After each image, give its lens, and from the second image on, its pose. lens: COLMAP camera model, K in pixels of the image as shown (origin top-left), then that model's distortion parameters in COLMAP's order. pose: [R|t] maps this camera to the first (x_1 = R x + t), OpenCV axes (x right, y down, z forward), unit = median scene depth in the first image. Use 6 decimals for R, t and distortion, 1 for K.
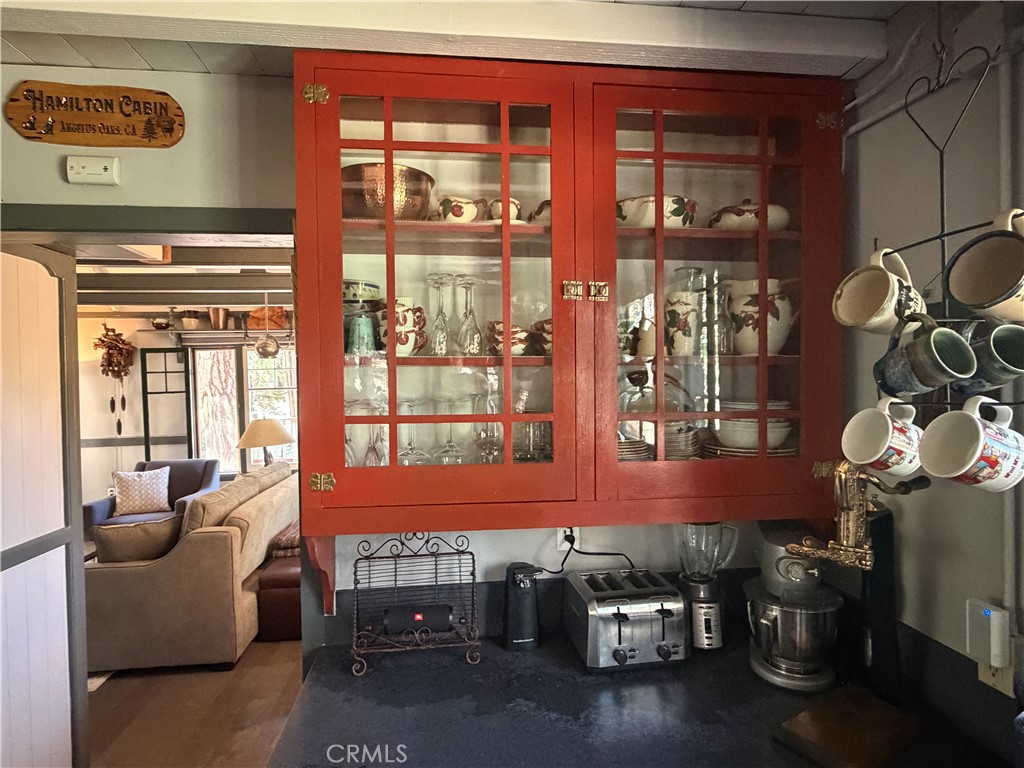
lens RADIAL K [[566.3, 0, 510.8], [0, 566.3, 384.3], [0, 0, 1]] dist [0.007001, 0.000540]
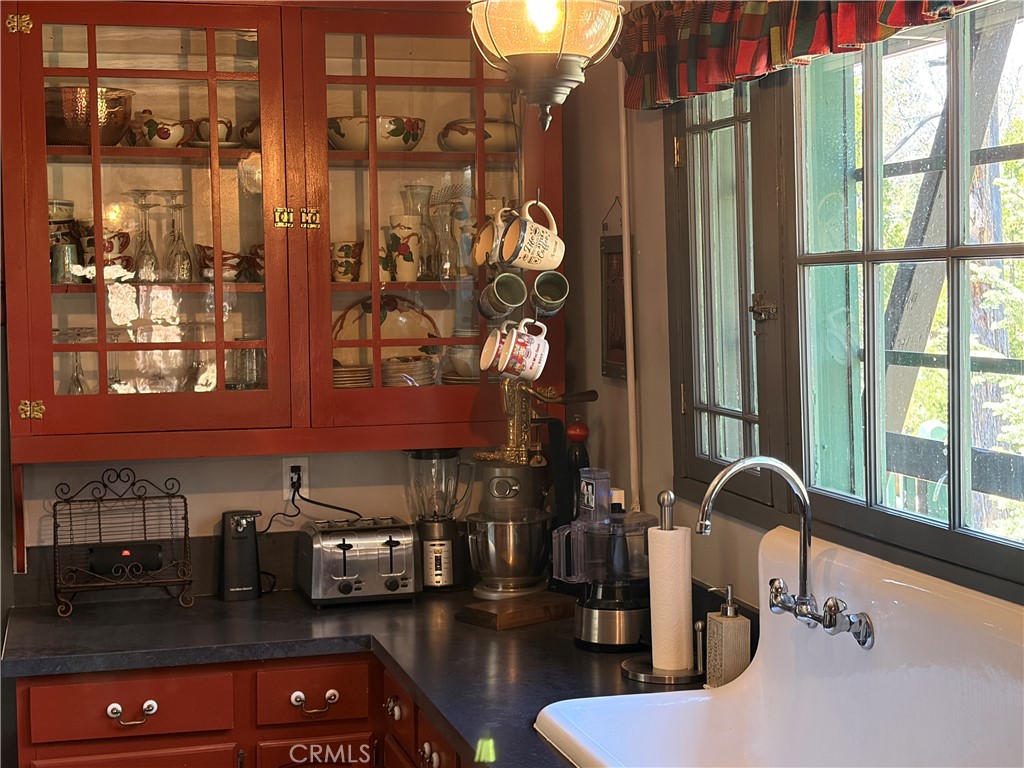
lens RADIAL K [[1688.0, 0, 520.6], [0, 1688.0, 384.0], [0, 0, 1]] dist [0.153469, 0.000000]
pose [[0.989192, -0.012725, 0.146075, 0.076538], [0.005790, 0.998840, 0.047803, -0.011560], [-0.146514, -0.046441, 0.988118, -1.927335]]
